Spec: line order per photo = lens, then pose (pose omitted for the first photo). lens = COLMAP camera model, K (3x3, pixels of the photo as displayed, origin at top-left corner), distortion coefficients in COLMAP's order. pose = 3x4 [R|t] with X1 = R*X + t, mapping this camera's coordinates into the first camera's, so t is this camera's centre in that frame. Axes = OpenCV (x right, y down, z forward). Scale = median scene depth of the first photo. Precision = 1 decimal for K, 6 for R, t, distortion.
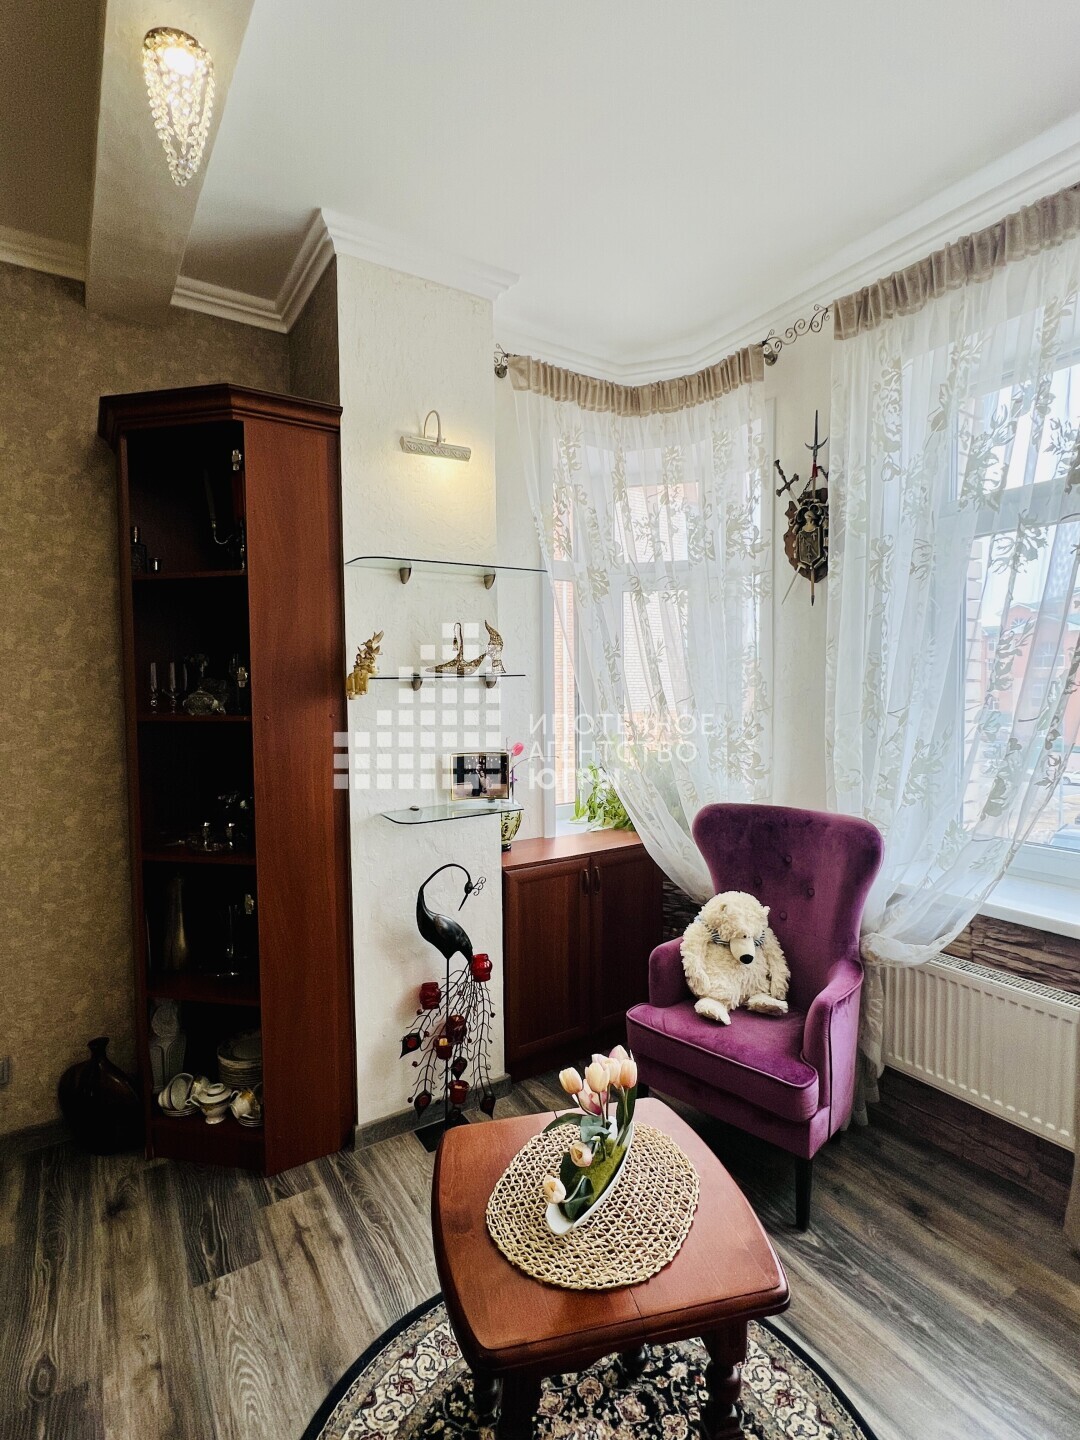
lens RADIAL K [[720.8, 0, 546.9], [0, 720.8, 718.3], [0, 0, 1]] dist [-0.001429, 0.000290]
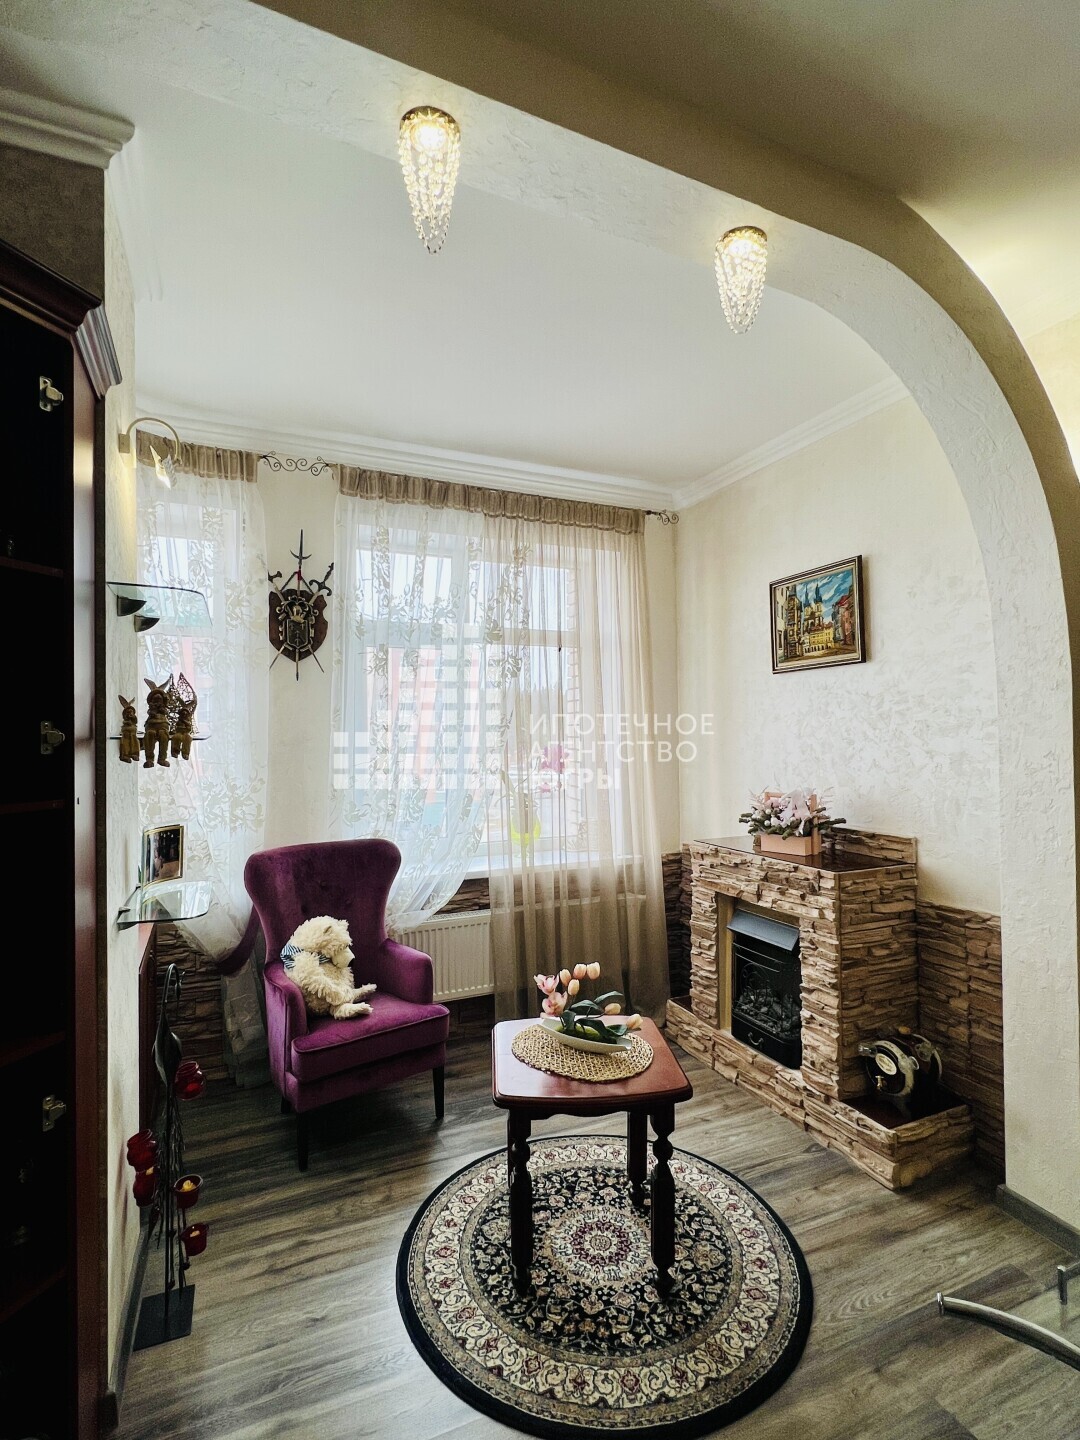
lens RADIAL K [[720.8, 0, 546.0], [0, 720.8, 718.2], [0, 0, 1]] dist [-0.001429, 0.000290]
pose [[0.139066, 0.028178, 0.989882, -1.371277], [0.054938, 0.997836, -0.036123, -0.038775], [-0.988758, 0.059406, 0.137217, 0.692551]]
